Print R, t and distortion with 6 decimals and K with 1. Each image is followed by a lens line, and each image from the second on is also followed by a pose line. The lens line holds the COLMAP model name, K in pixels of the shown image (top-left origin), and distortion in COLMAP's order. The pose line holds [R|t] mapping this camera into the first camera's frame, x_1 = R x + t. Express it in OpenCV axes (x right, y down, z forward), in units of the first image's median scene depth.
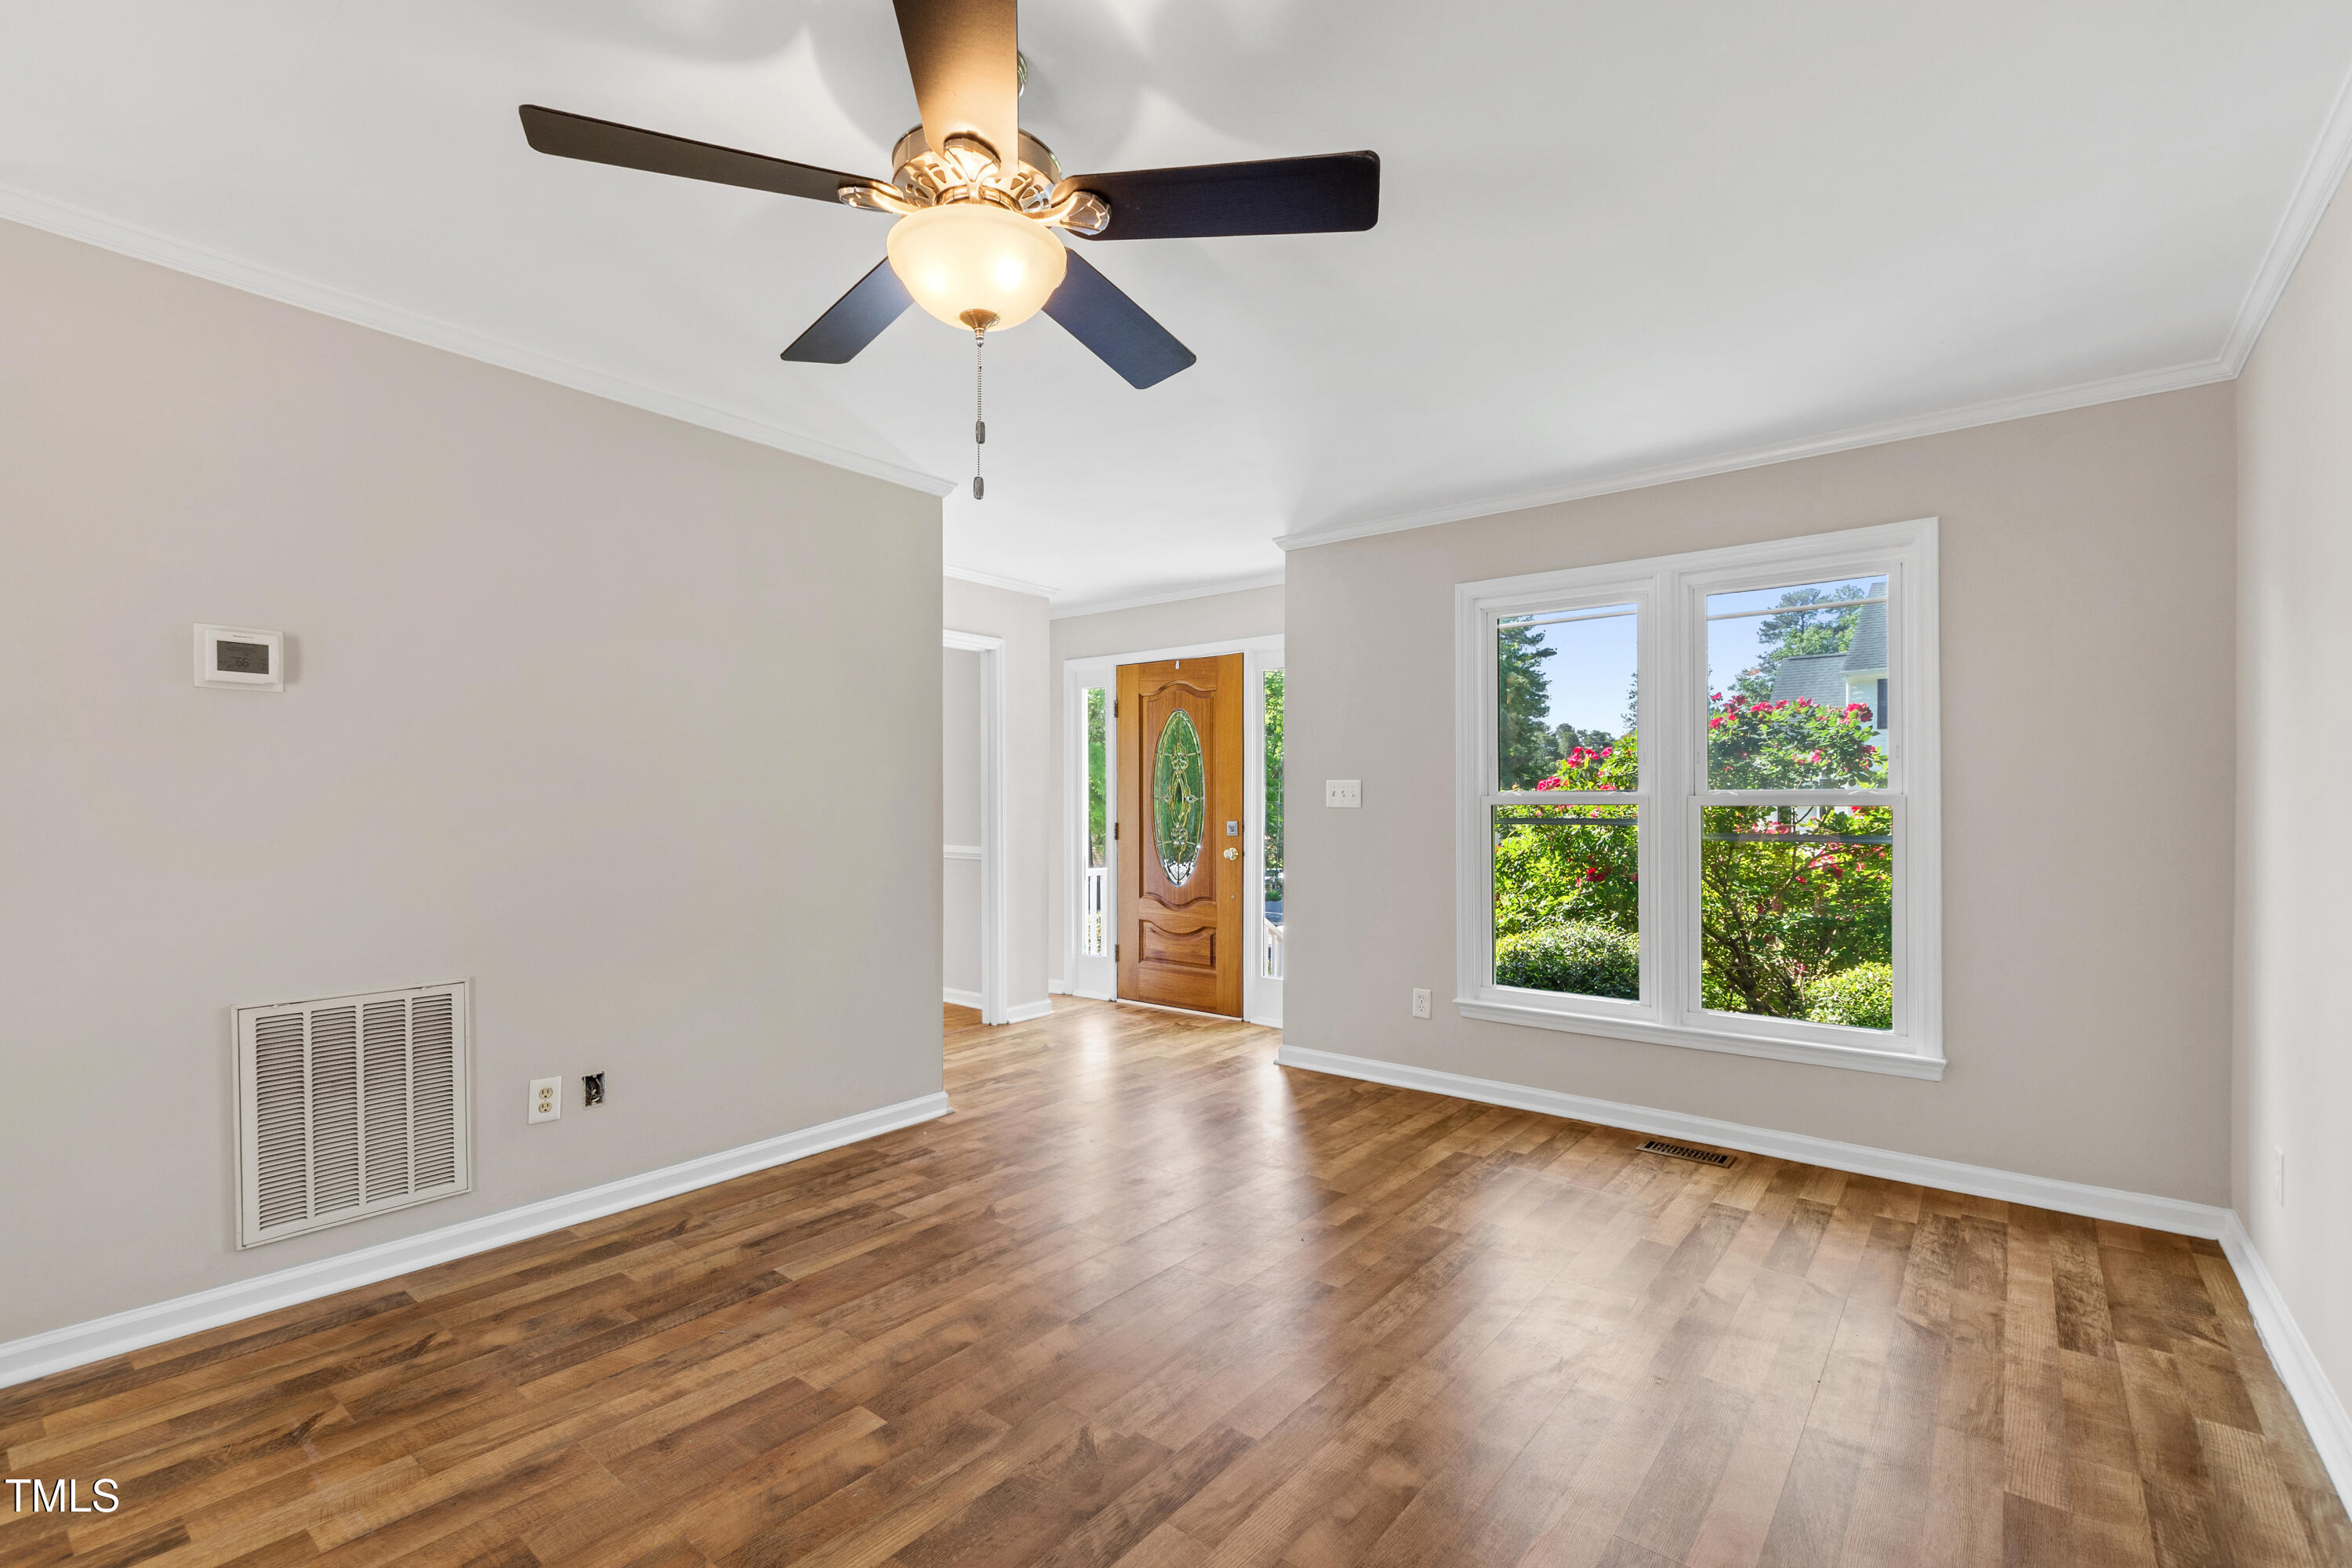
lens RADIAL K [[1040.2, 0, 1139.7], [0, 1040.2, 814.0], [0, 0, 1]] dist [0.002607, -0.001667]
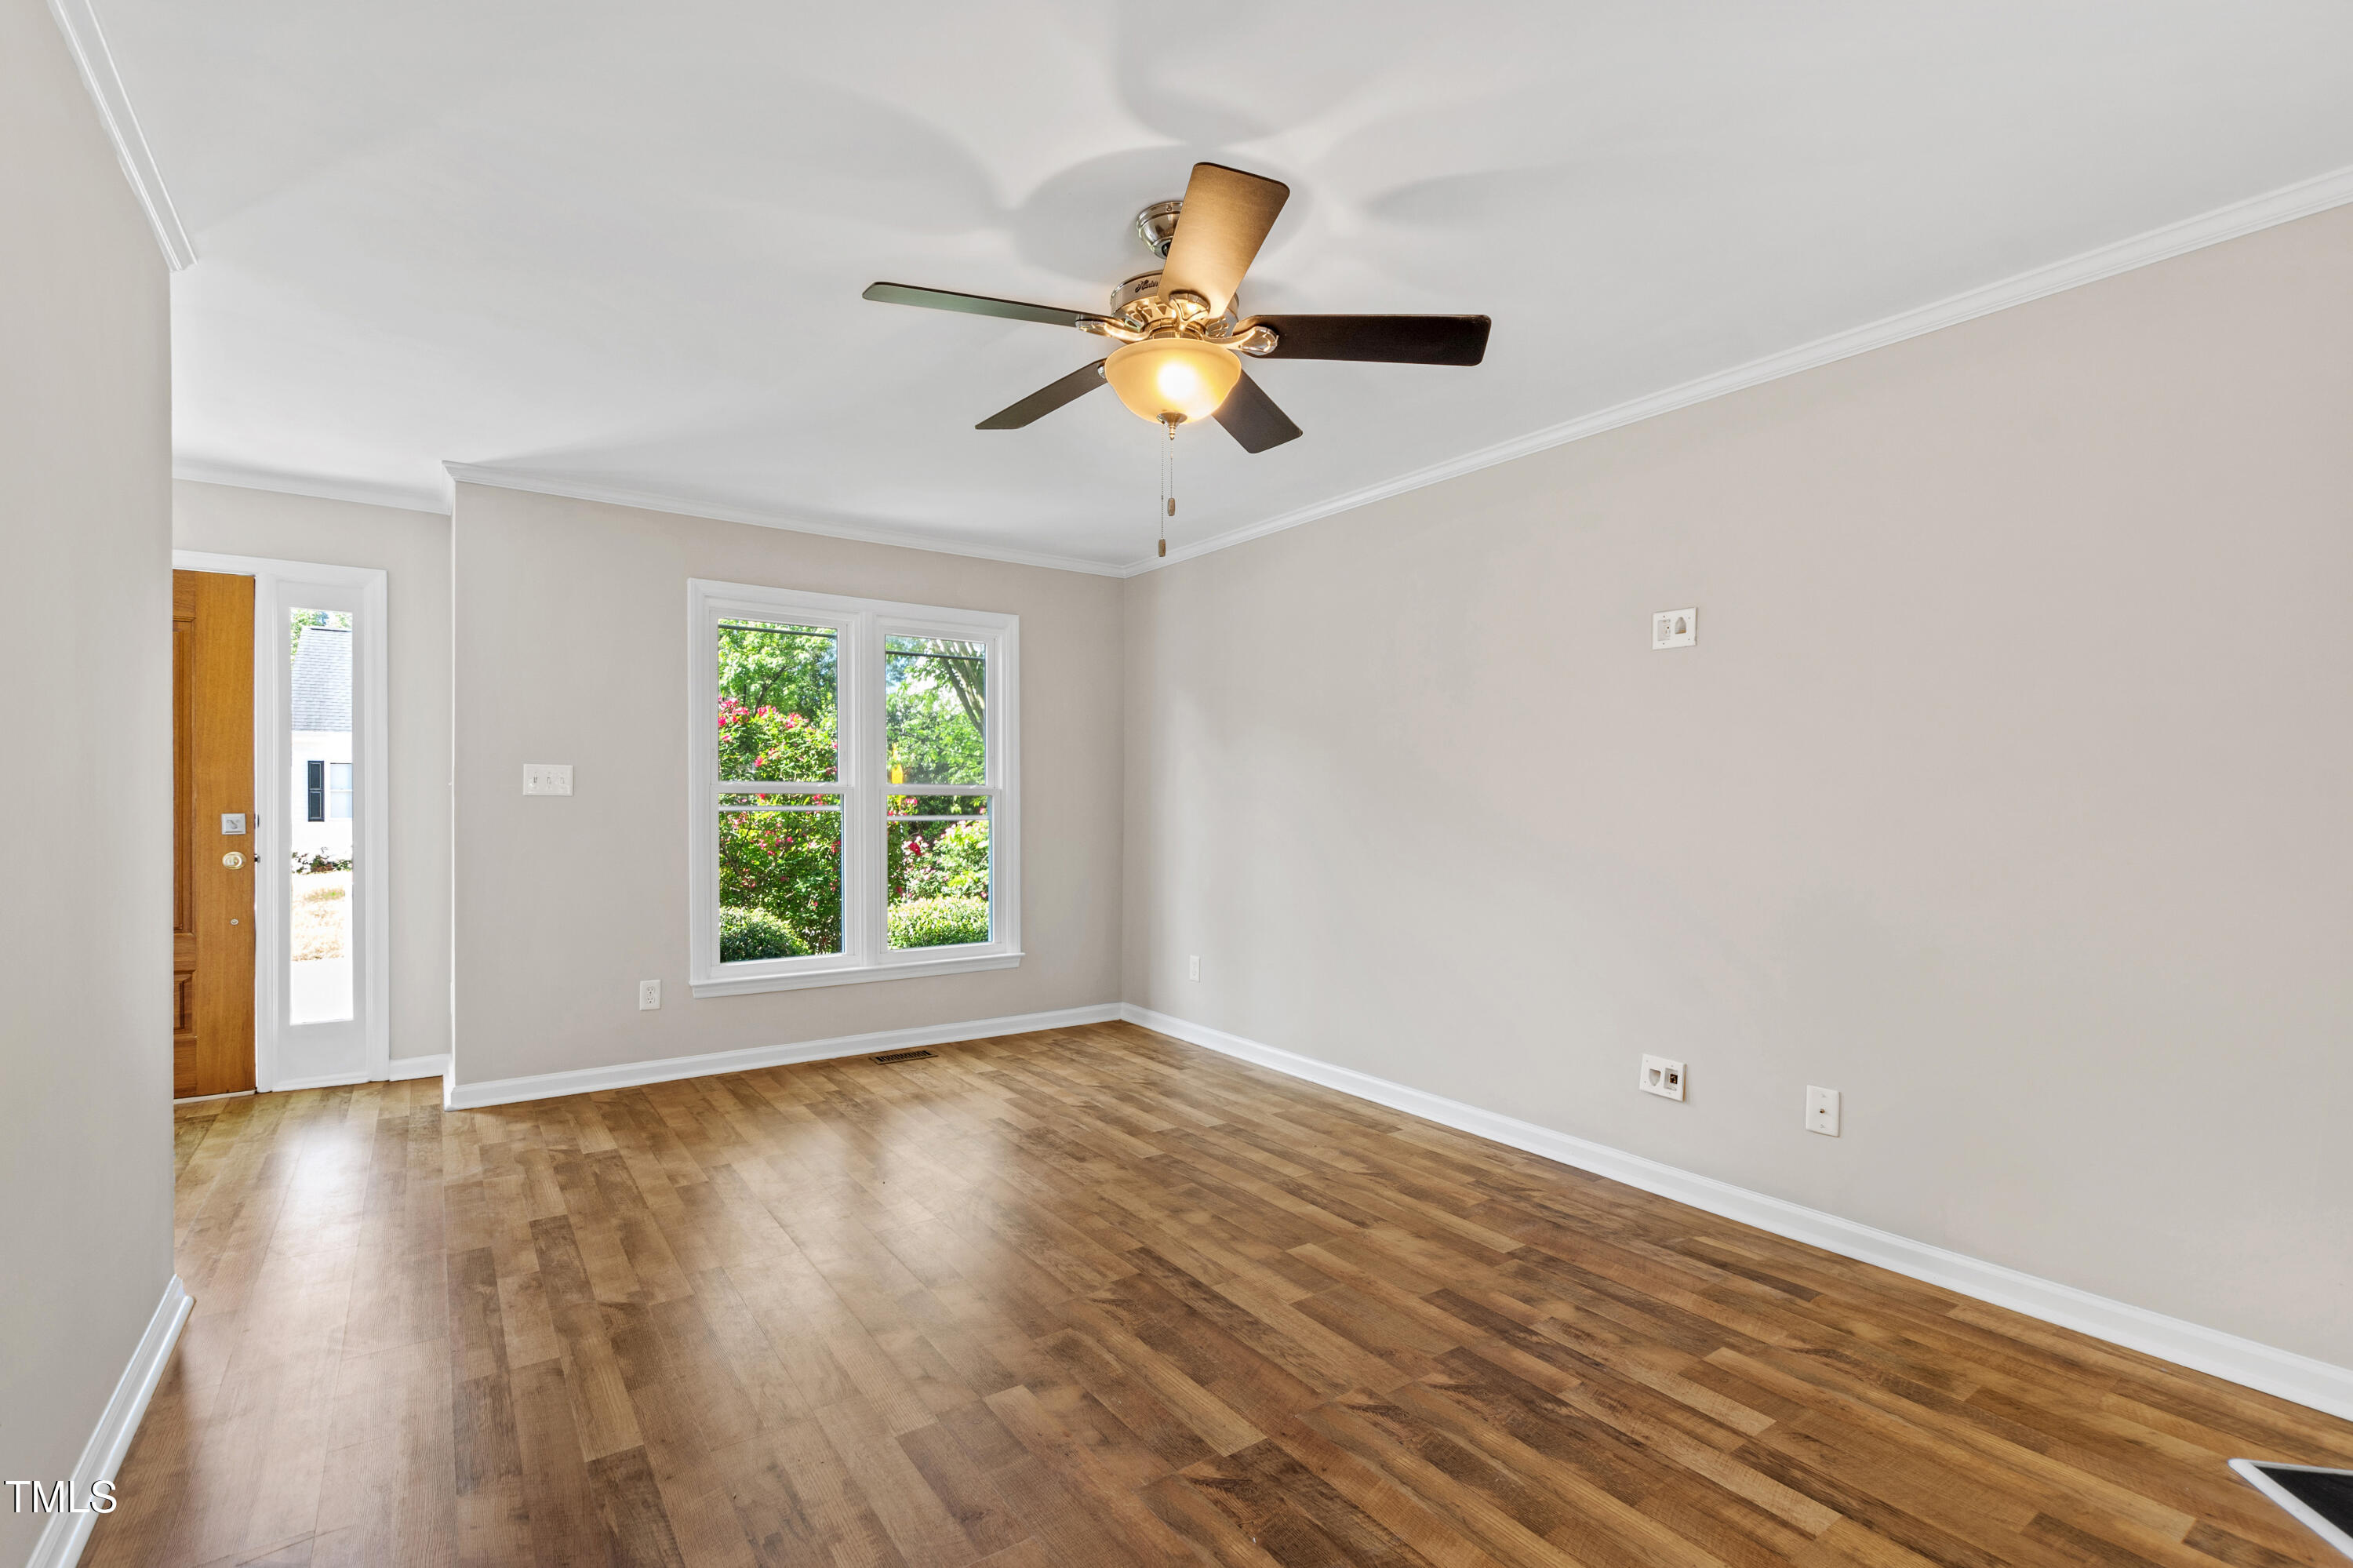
lens RADIAL K [[1040.7, 0, 1164.1], [0, 1040.7, 843.1], [0, 0, 1]] dist [0.002607, -0.001667]
pose [[0.257565, -0.040705, 0.965403, -0.639363], [-0.003705, 0.999063, 0.043113, -0.009444], [-0.966254, -0.014681, 0.257173, 0.312102]]
